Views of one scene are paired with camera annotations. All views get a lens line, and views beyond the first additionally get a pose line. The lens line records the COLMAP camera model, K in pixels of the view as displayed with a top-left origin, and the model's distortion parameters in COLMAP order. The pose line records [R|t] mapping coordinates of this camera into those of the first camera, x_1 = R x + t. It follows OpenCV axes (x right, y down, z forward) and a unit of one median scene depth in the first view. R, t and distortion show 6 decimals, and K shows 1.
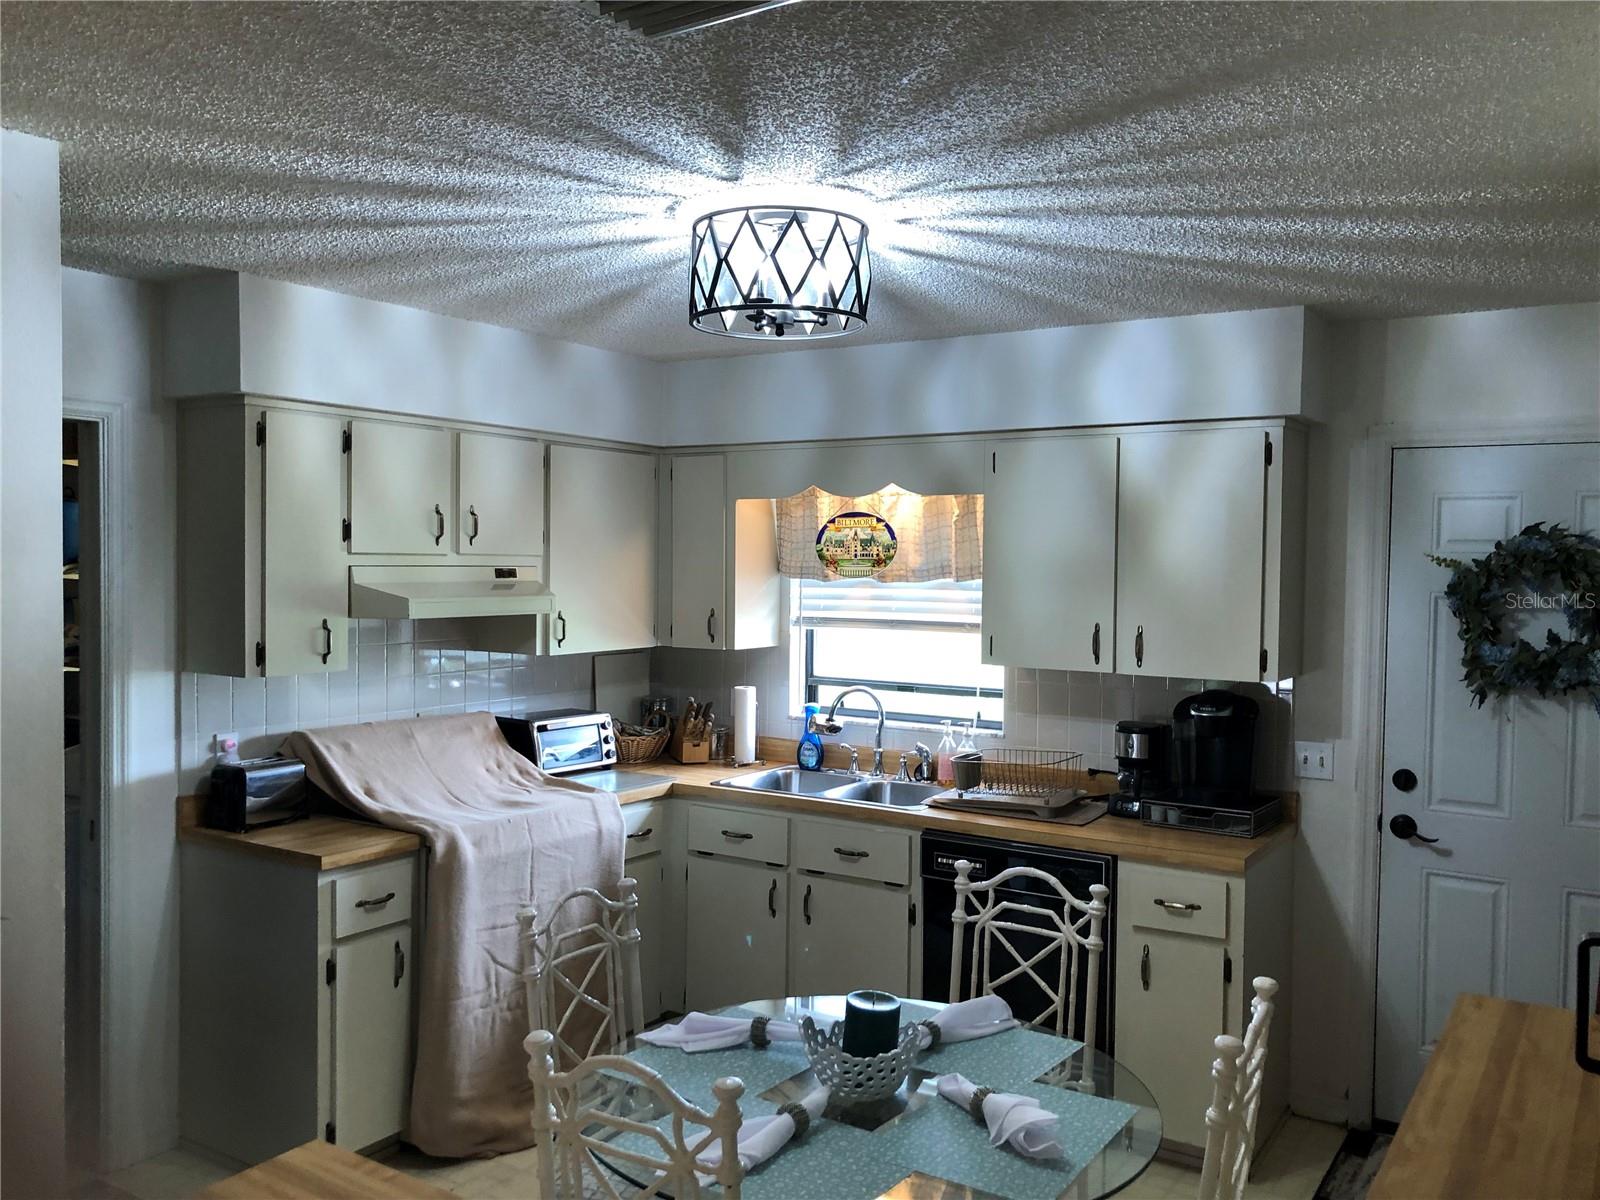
lens RADIAL K [[1302.5, 0, 789.1], [0, 1302.5, 606.6], [0, 0, 1]] dist [0.012462, -0.002274]
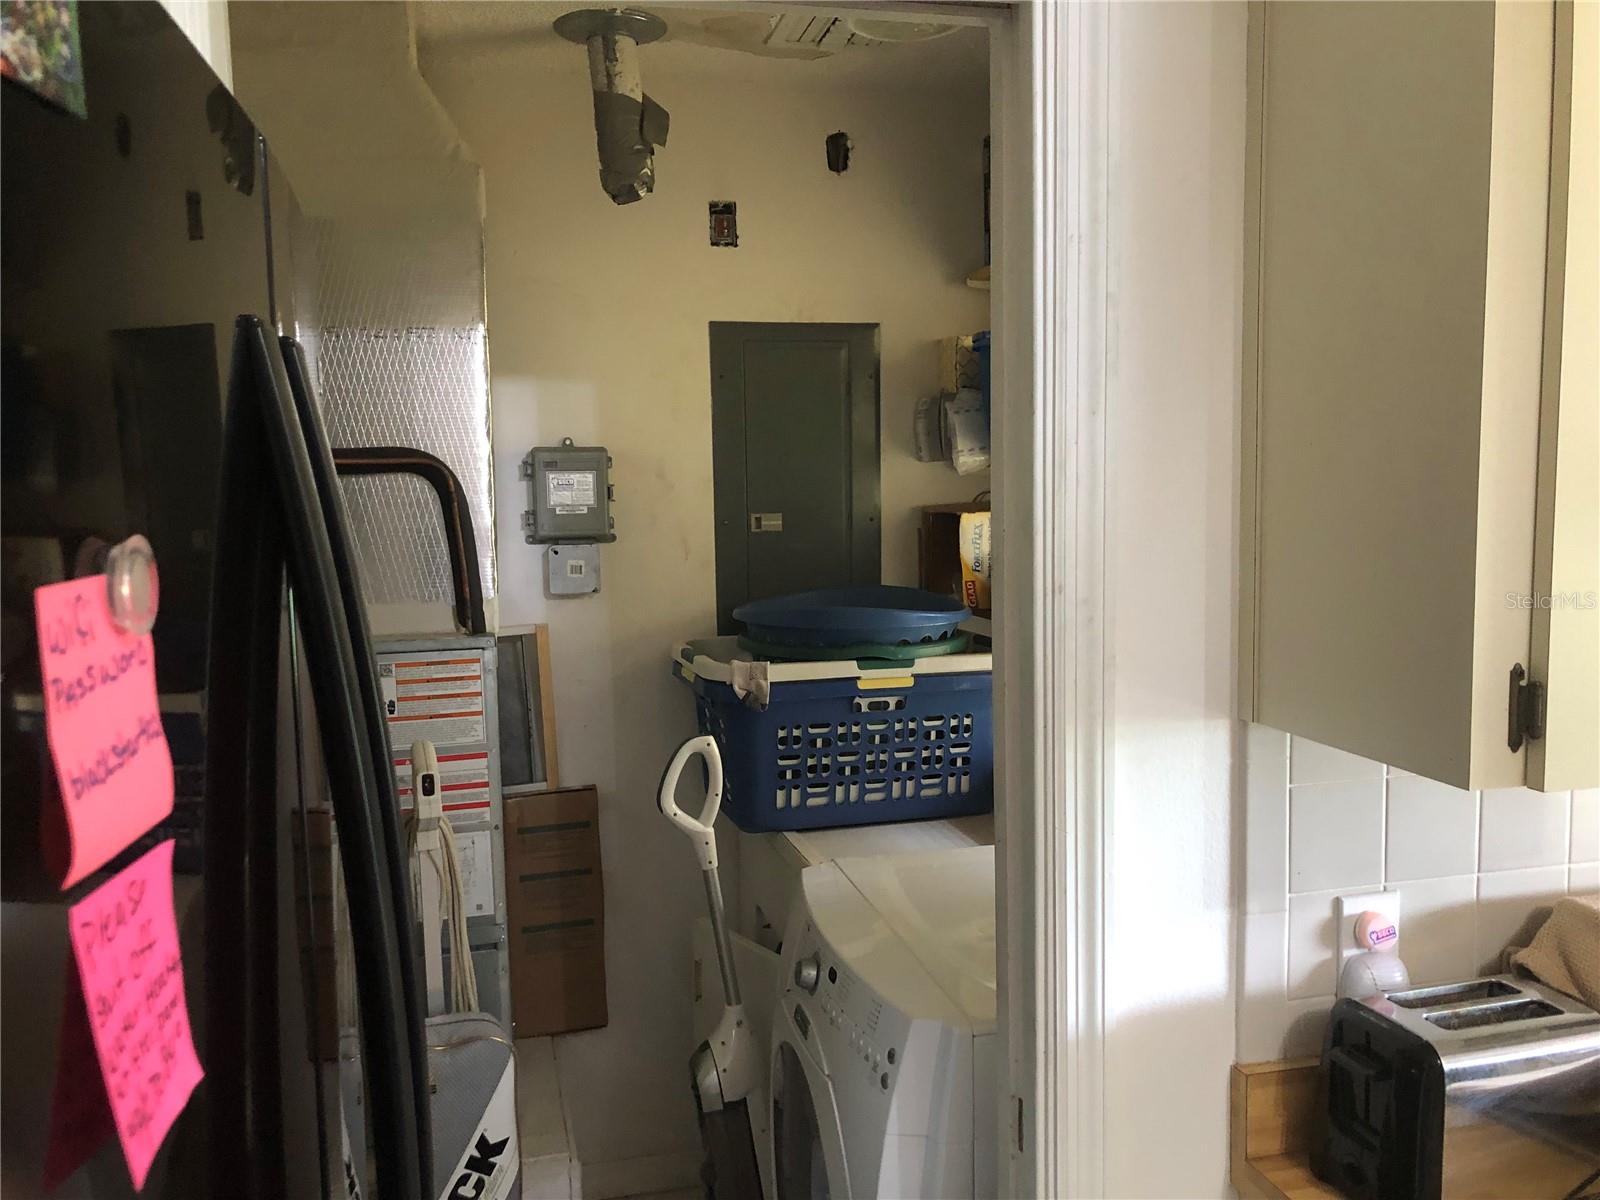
lens RADIAL K [[1302.5, 0, 793.8], [0, 1302.5, 605.8], [0, 0, 1]] dist [0.012462, -0.002274]
pose [[0.730038, 0.047672, -0.681742, -0.298645], [0.011831, 0.996533, 0.082352, -0.009821], [0.683304, -0.068186, 0.726943, 0.625206]]
